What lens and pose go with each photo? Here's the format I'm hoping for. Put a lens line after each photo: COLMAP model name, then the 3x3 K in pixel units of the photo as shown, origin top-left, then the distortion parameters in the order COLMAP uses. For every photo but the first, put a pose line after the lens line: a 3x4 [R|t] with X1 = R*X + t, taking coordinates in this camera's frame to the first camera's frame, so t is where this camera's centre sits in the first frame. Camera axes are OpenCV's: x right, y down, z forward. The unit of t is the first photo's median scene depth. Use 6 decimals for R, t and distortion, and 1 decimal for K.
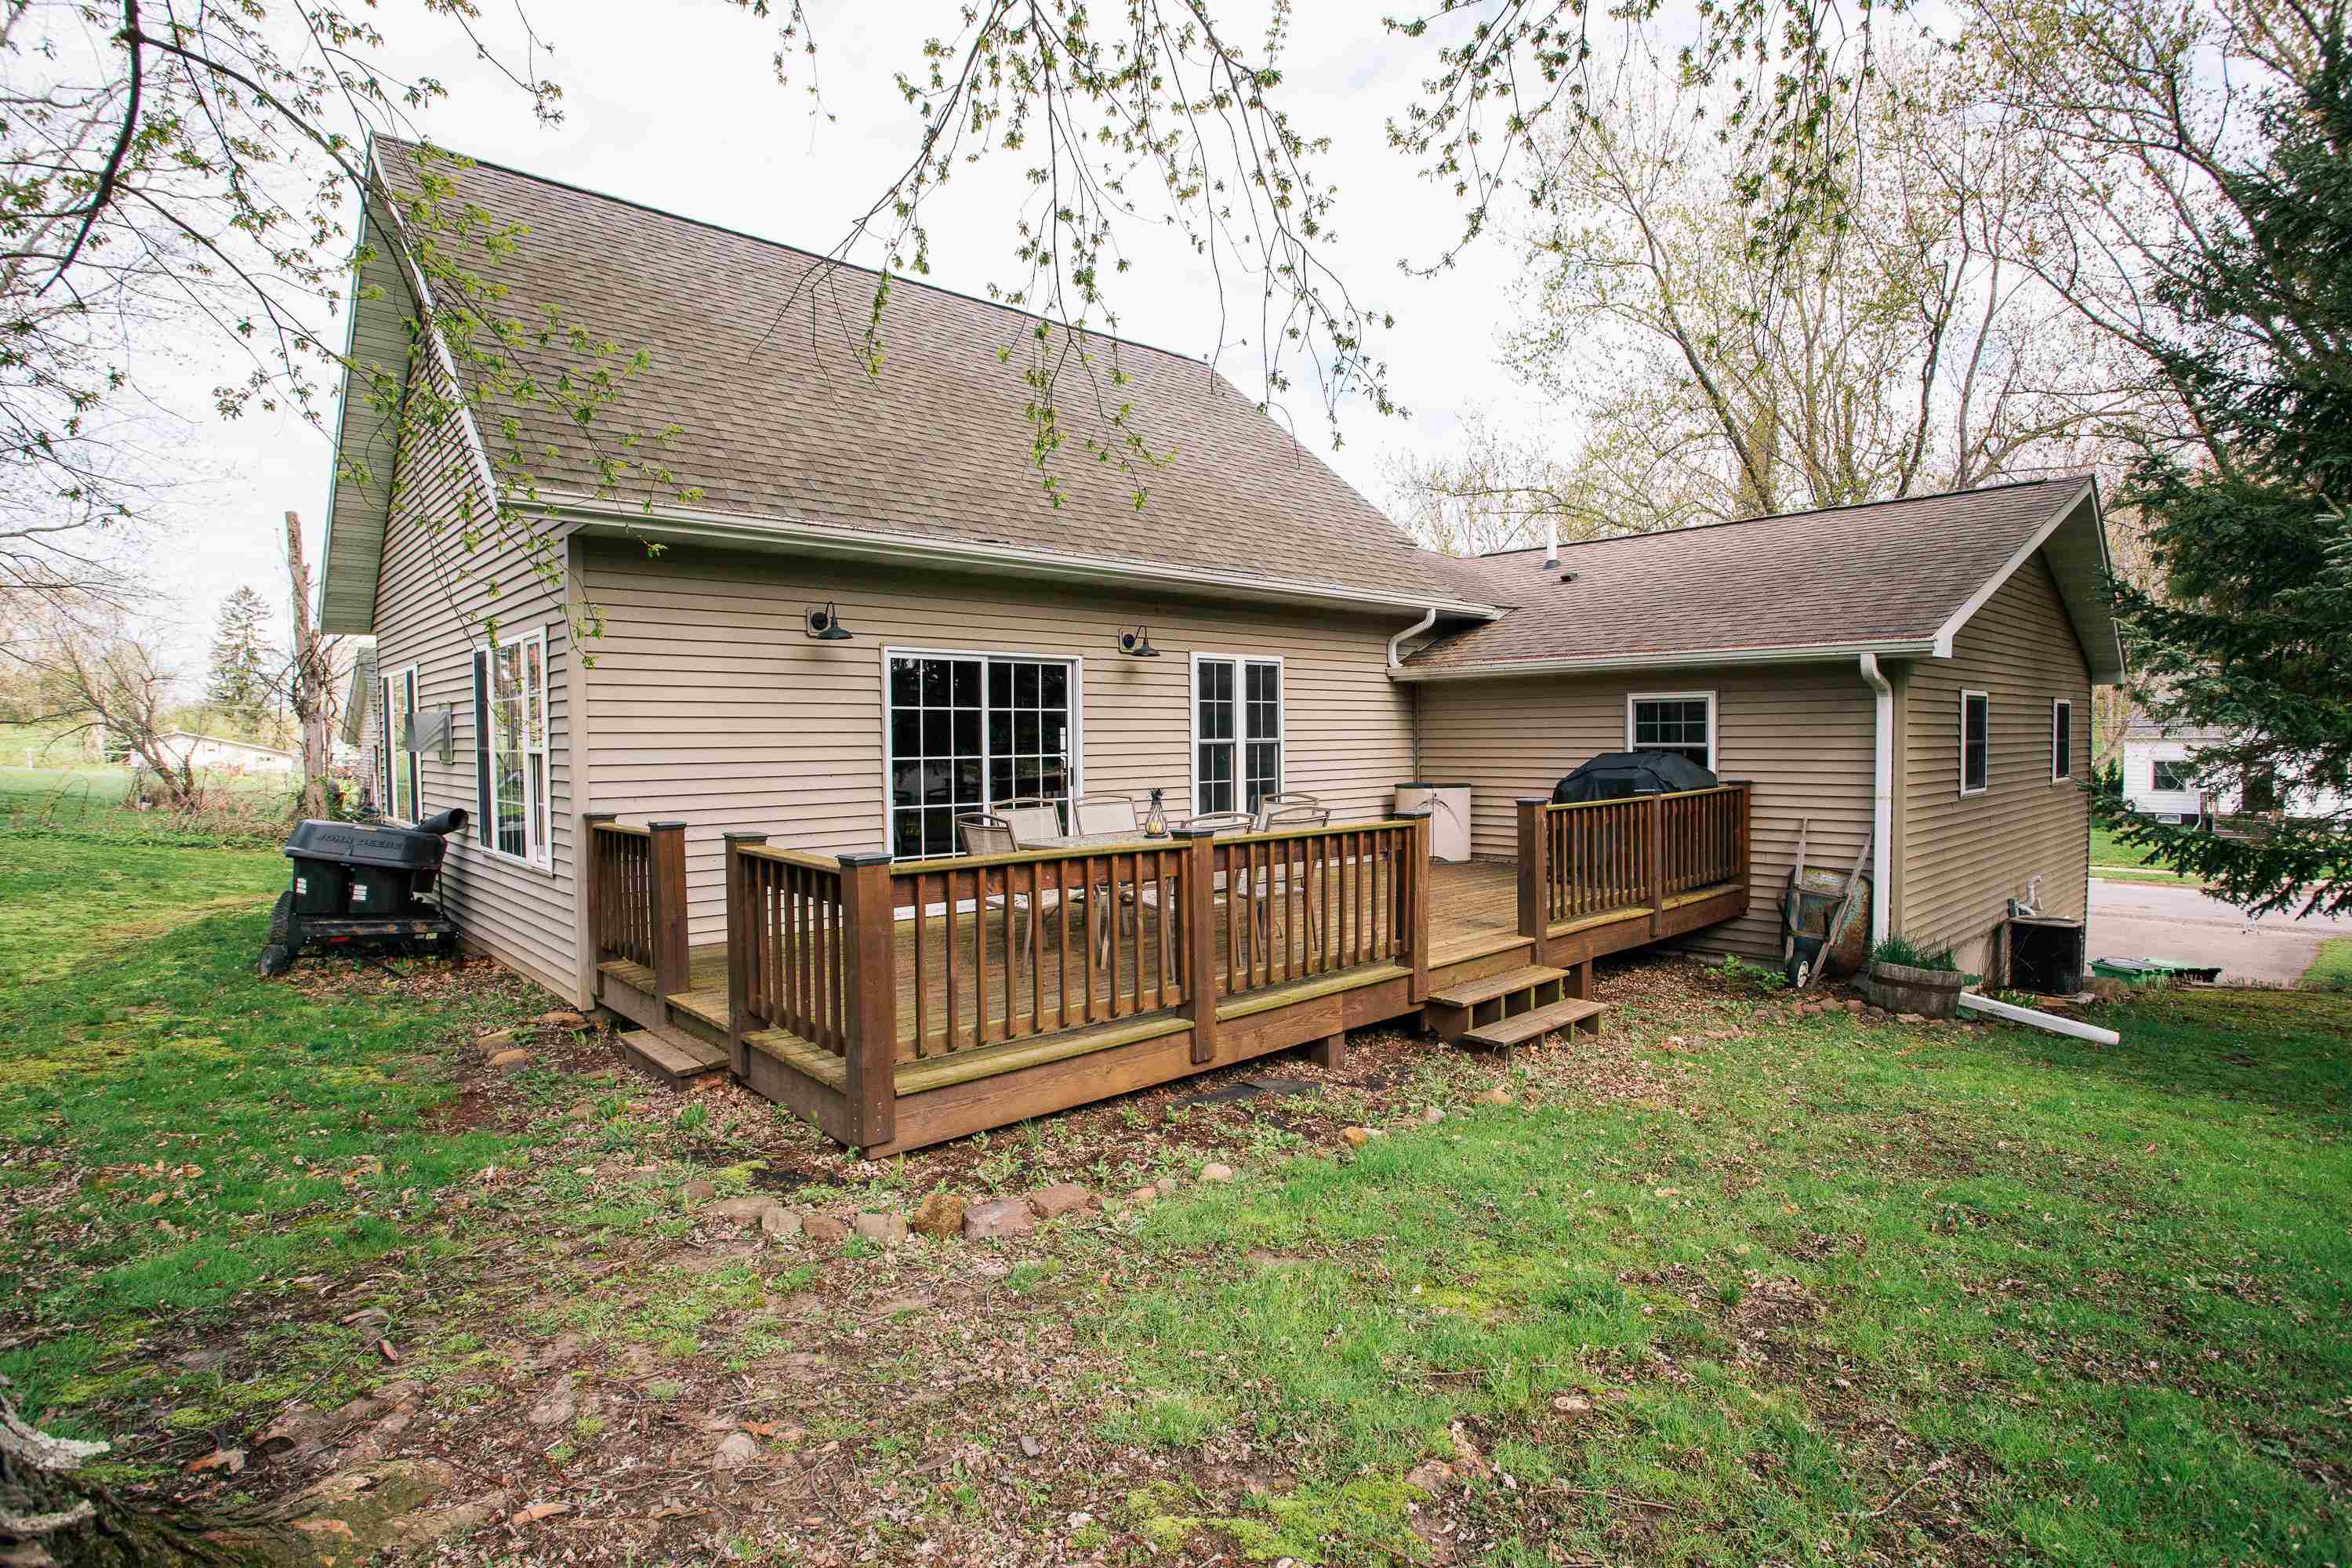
lens RADIAL K [[1148.6, 0, 1177.8], [0, 1148.6, 779.1], [0, 0, 1]] dist [-0.056319, 0.023936]
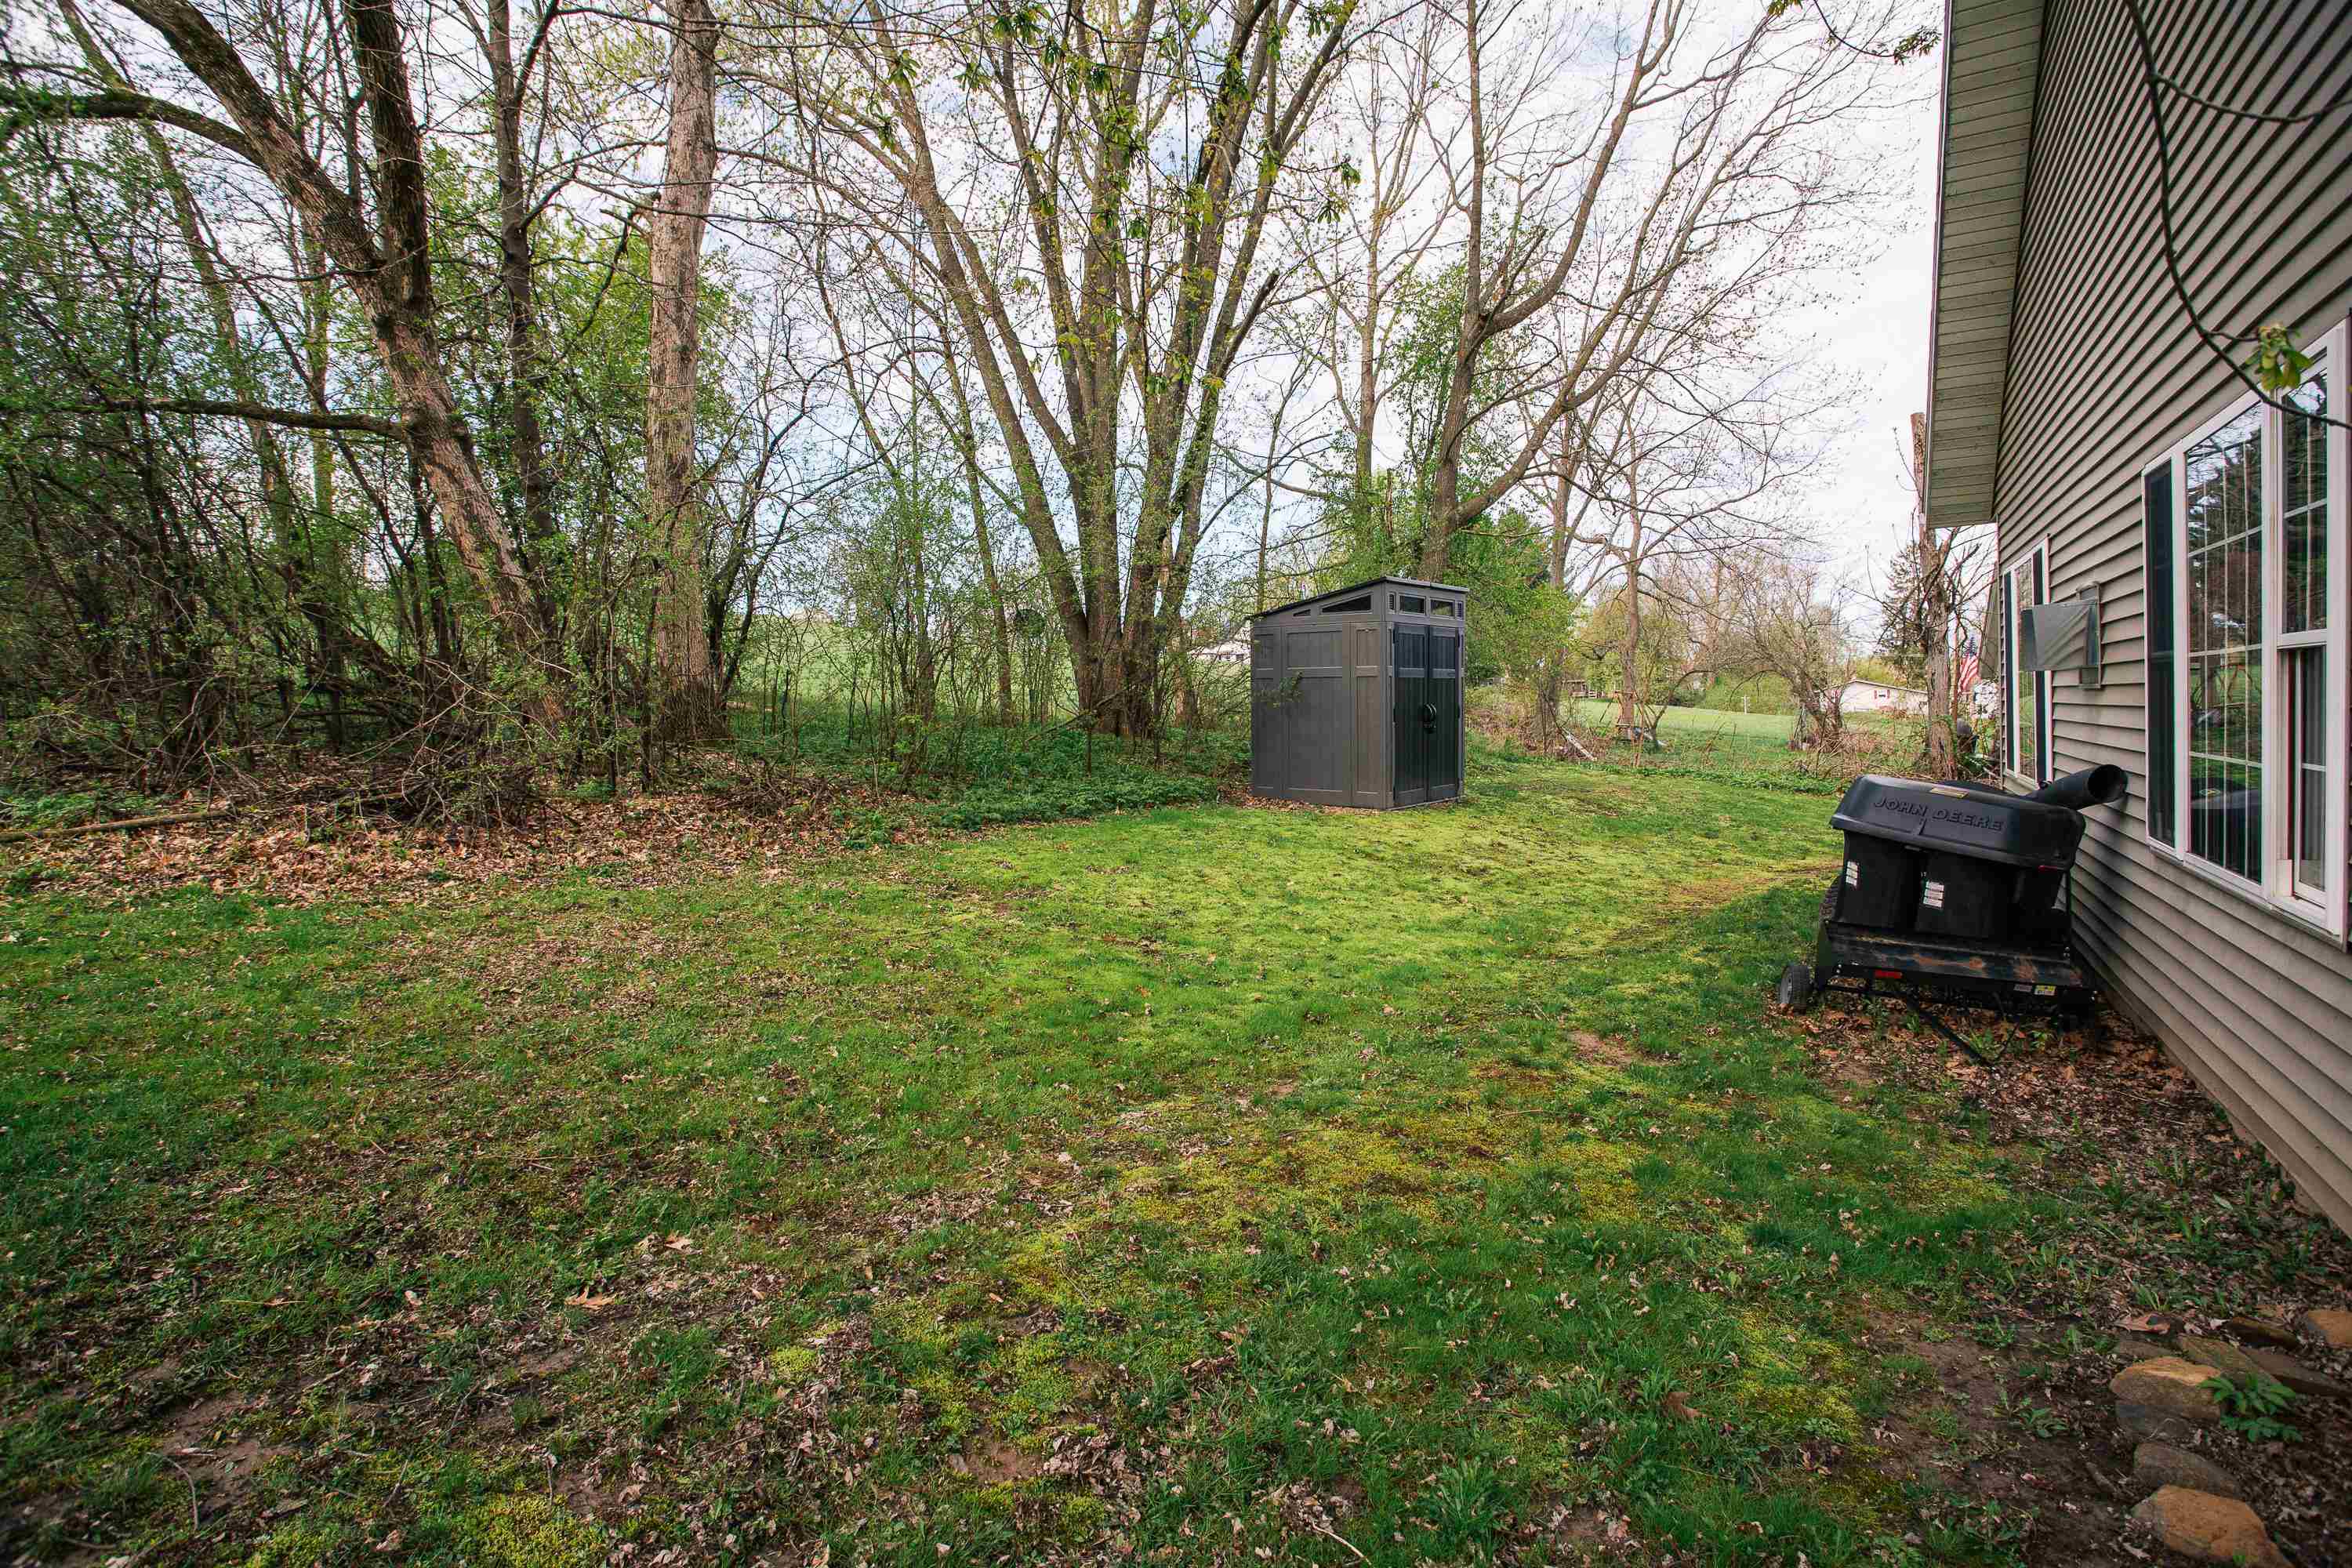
lens RADIAL K [[1148.6, 0, 1177.8], [0, 1148.6, 779.1], [0, 0, 1]] dist [-0.056319, 0.023936]
pose [[0.293444, 0.042778, -0.955019, -0.232900], [0.006632, 0.998883, 0.046781, 0.003278], [0.955953, -0.020061, 0.292833, 0.378288]]
